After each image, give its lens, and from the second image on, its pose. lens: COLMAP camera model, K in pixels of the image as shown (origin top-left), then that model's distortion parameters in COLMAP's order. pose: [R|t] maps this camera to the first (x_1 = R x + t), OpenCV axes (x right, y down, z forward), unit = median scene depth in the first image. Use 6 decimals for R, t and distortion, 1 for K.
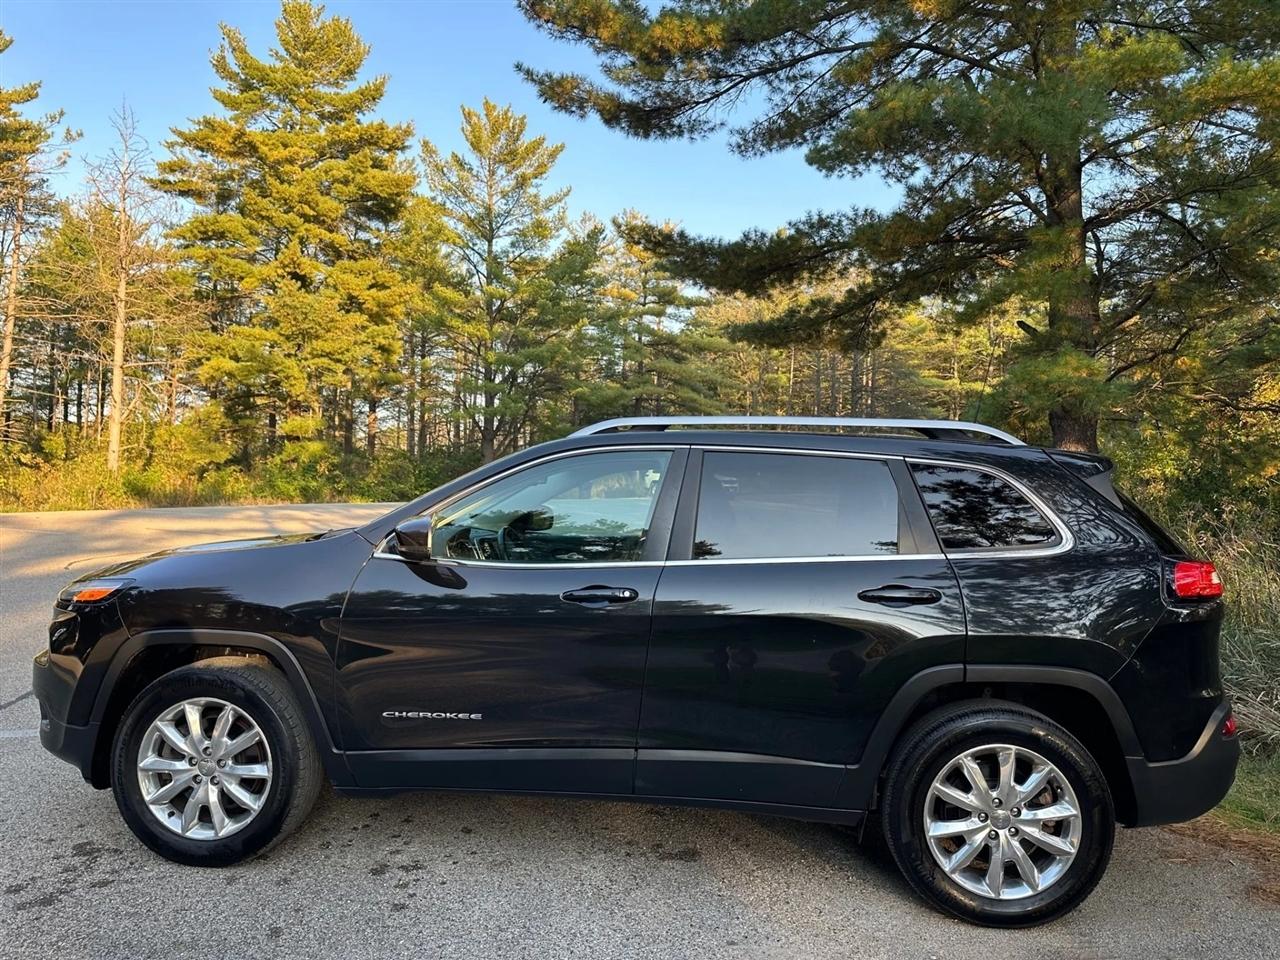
lens RADIAL K [[887.1, 0, 644.6], [0, 887.1, 493.5], [0, 0, 1]] dist [0.036038, -0.050739]
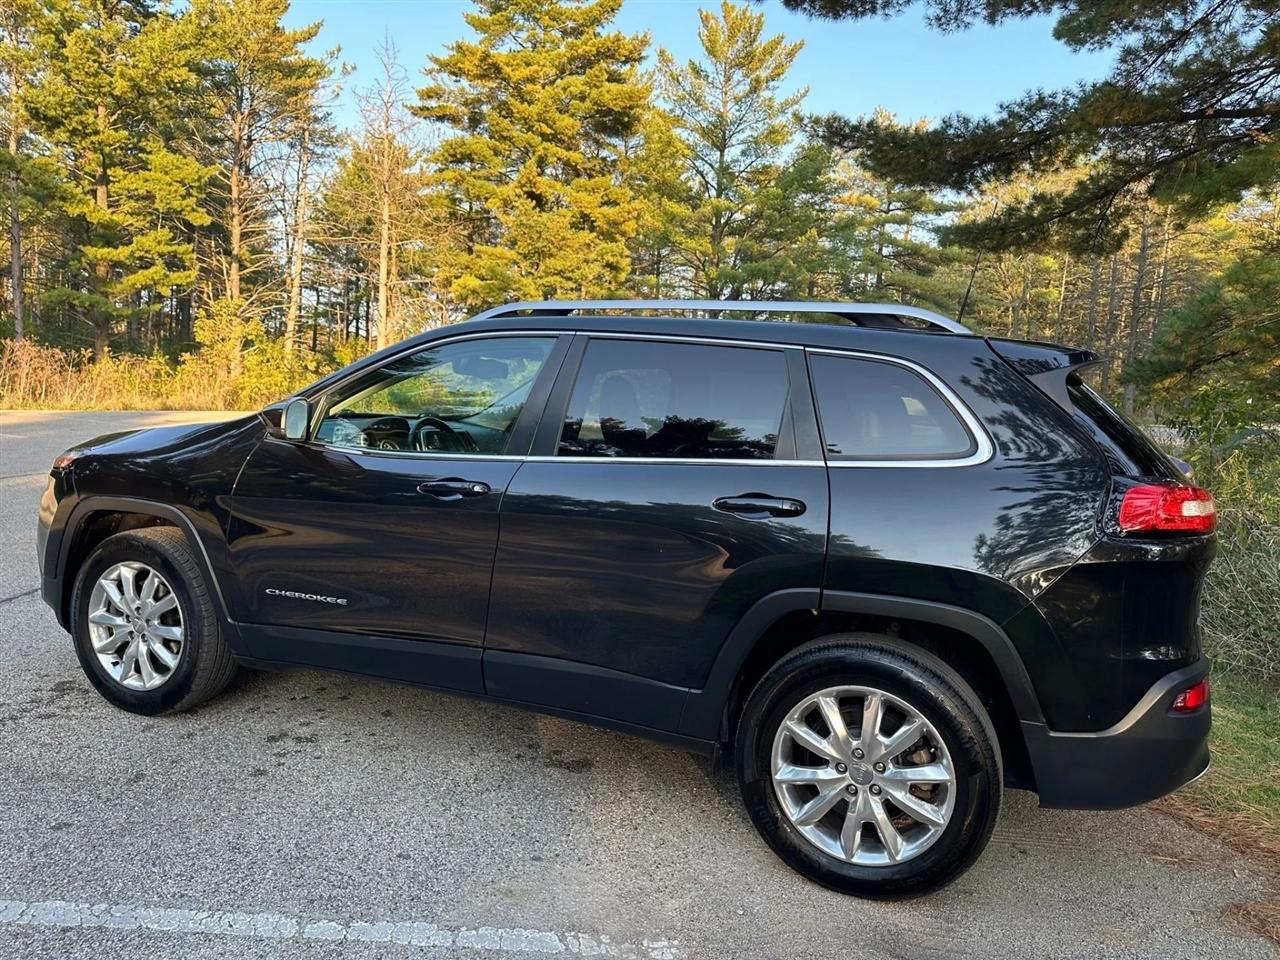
lens RADIAL K [[887.1, 0, 645.5], [0, 887.1, 493.0], [0, 0, 1]] dist [0.036038, -0.050739]
pose [[0.959868, 0.056022, -0.274799, 0.088123], [-0.031802, 0.995268, 0.091816, 0.005803], [0.278642, -0.079393, 0.957108, 0.031424]]
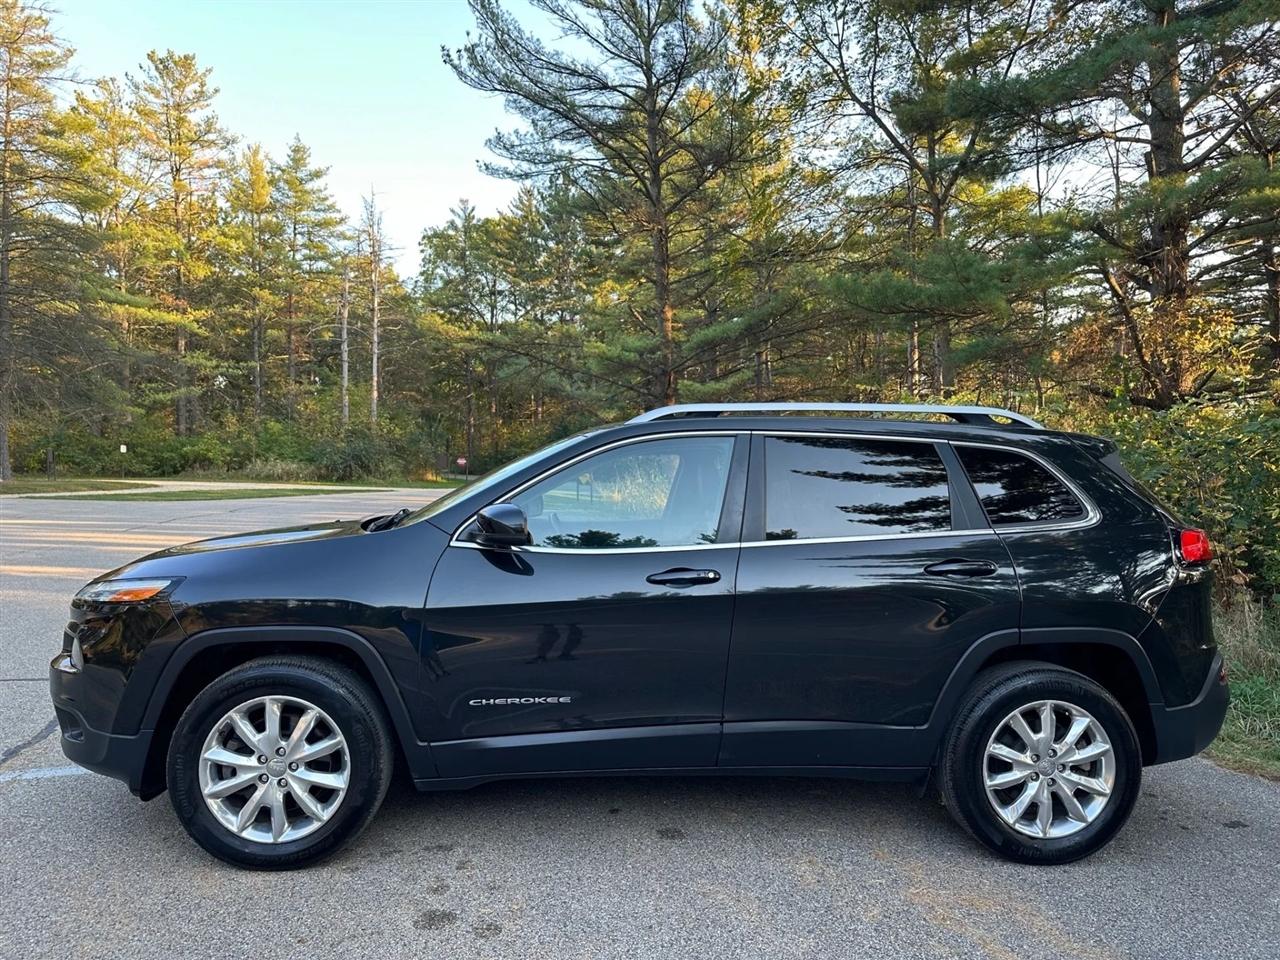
lens RADIAL K [[887.1, 0, 621.8], [0, 887.1, 486.0], [0, 0, 1]] dist [0.036038, -0.050739]
pose [[0.987201, -0.016244, 0.158650, -0.061195], [0.014728, 0.999834, 0.010727, -0.000616], [-0.158798, -0.008253, 0.987277, -0.001279]]
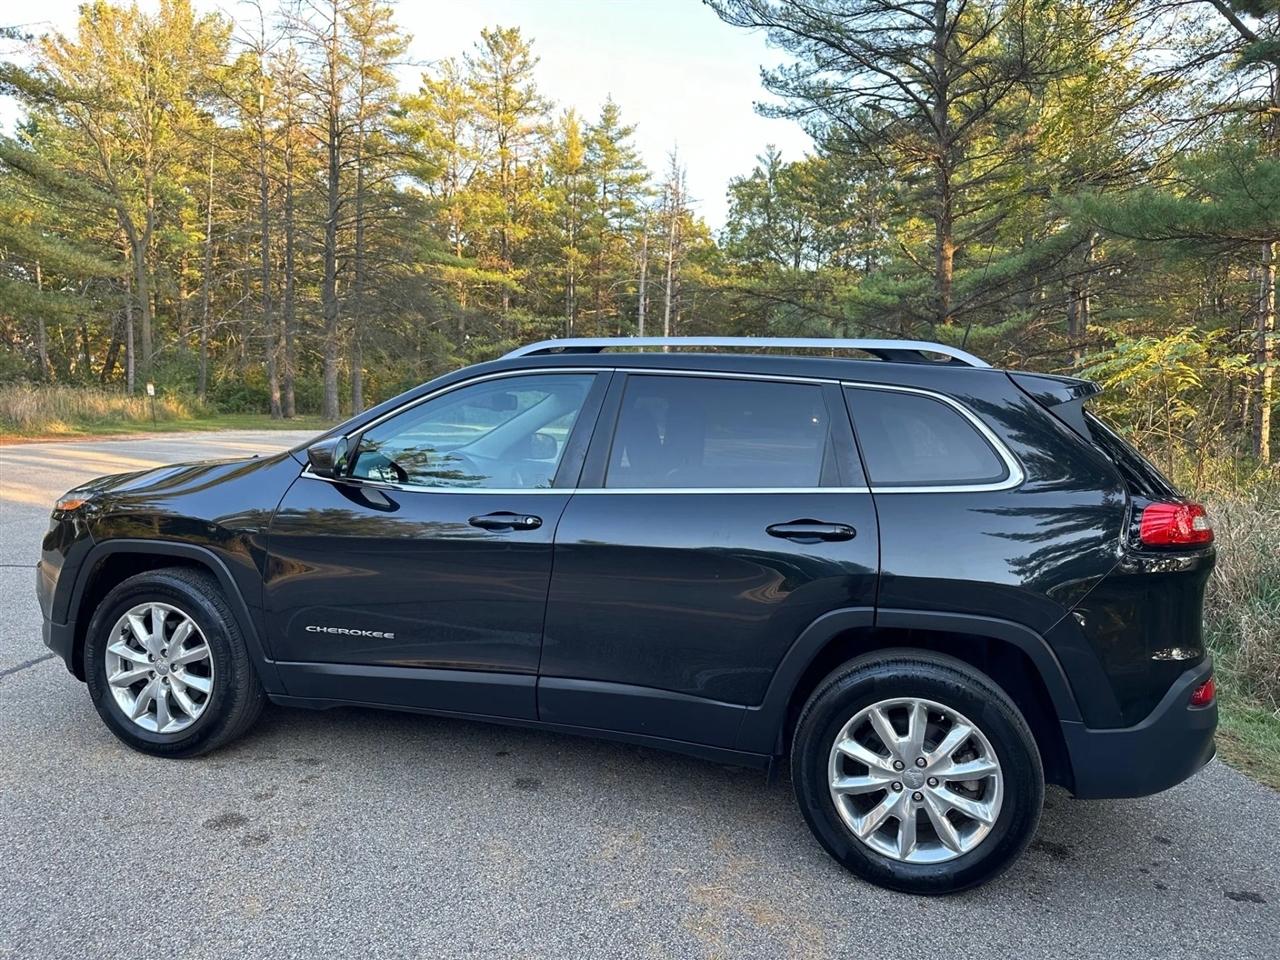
lens RADIAL K [[887.1, 0, 631.8], [0, 887.1, 490.0], [0, 0, 1]] dist [0.036038, -0.050739]
pose [[0.982364, 0.025338, -0.185251, 0.057974], [-0.012985, 0.997628, 0.067595, 0.002713], [0.186525, -0.063998, 0.980364, 0.014280]]
